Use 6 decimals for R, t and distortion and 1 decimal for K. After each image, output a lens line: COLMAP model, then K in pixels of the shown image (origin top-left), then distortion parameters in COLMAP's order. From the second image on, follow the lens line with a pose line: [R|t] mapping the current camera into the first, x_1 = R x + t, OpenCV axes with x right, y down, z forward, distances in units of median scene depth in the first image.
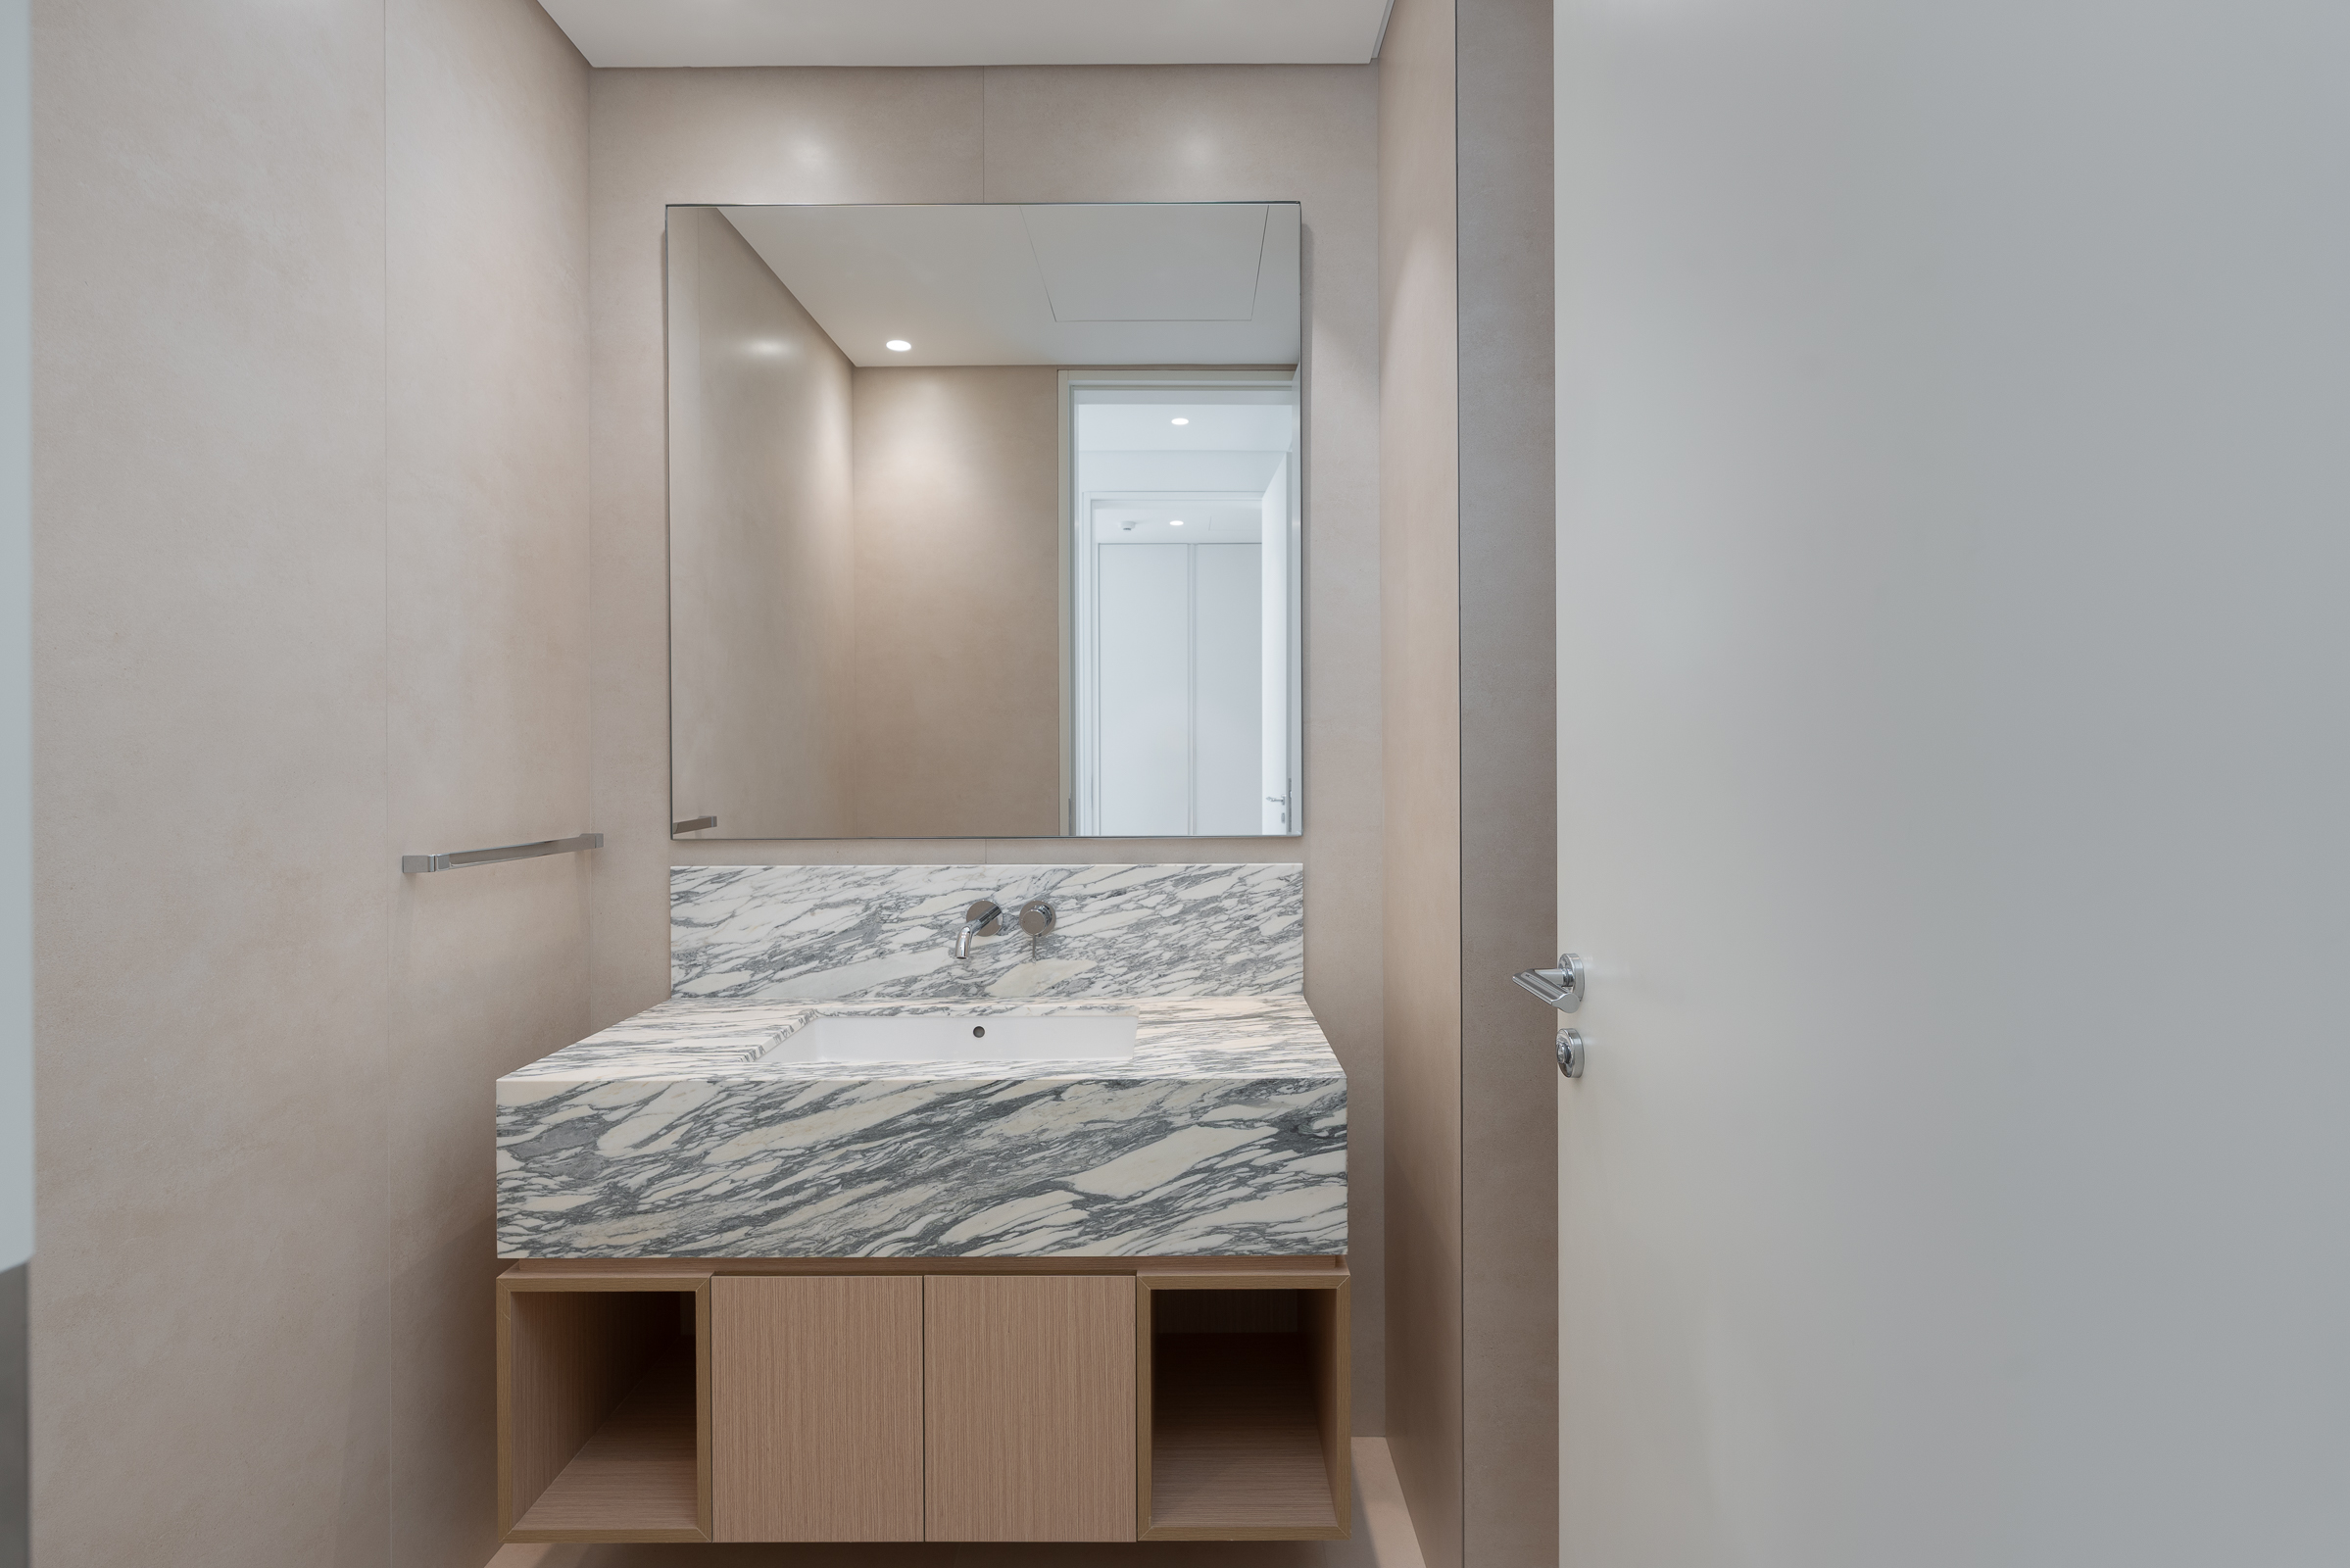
lens RADIAL K [[1088.7, 0, 1180.2], [0, 1088.7, 778.3], [0, 0, 1]] dist [-0.004154, 0.002758]
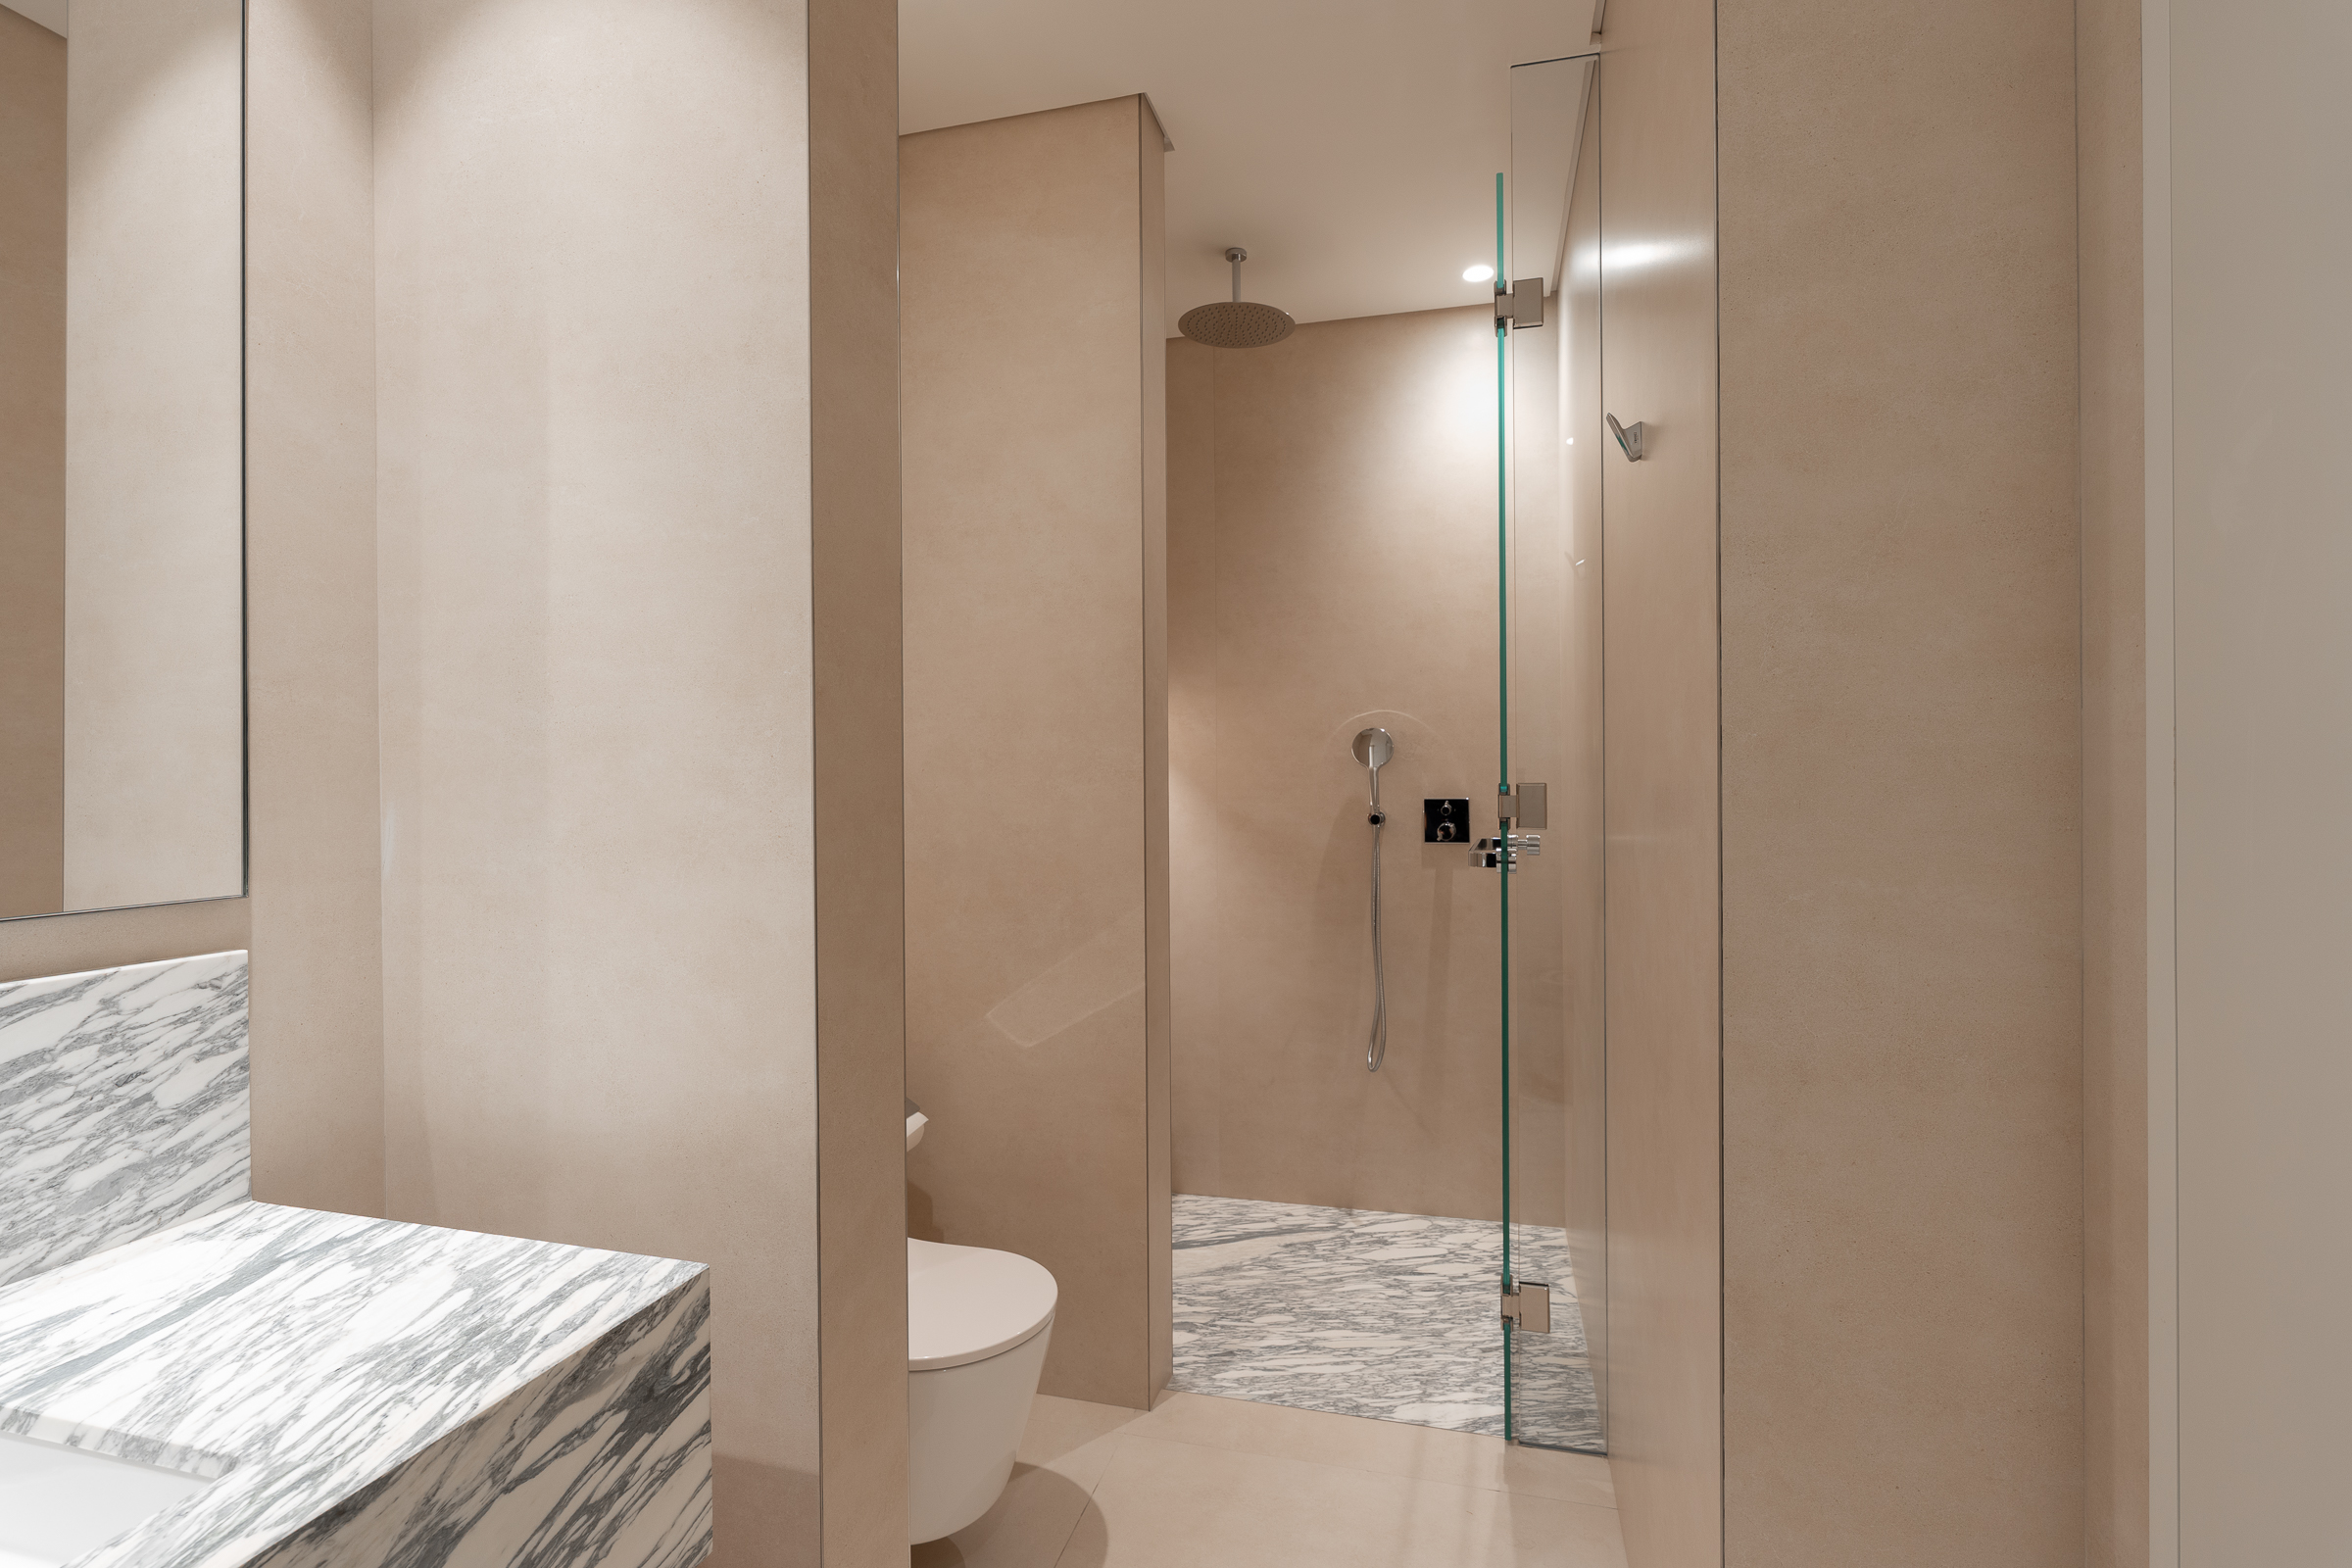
lens RADIAL K [[1089.6, 0, 1178.3], [0, 1089.6, 786.2], [0, 0, 1]] dist [-0.004154, 0.002758]
pose [[0.260213, 0.001327, 0.965550, -0.279106], [0.007188, 0.999969, -0.003312, 0.003805], [-0.965524, 0.007802, 0.260195, 0.428083]]
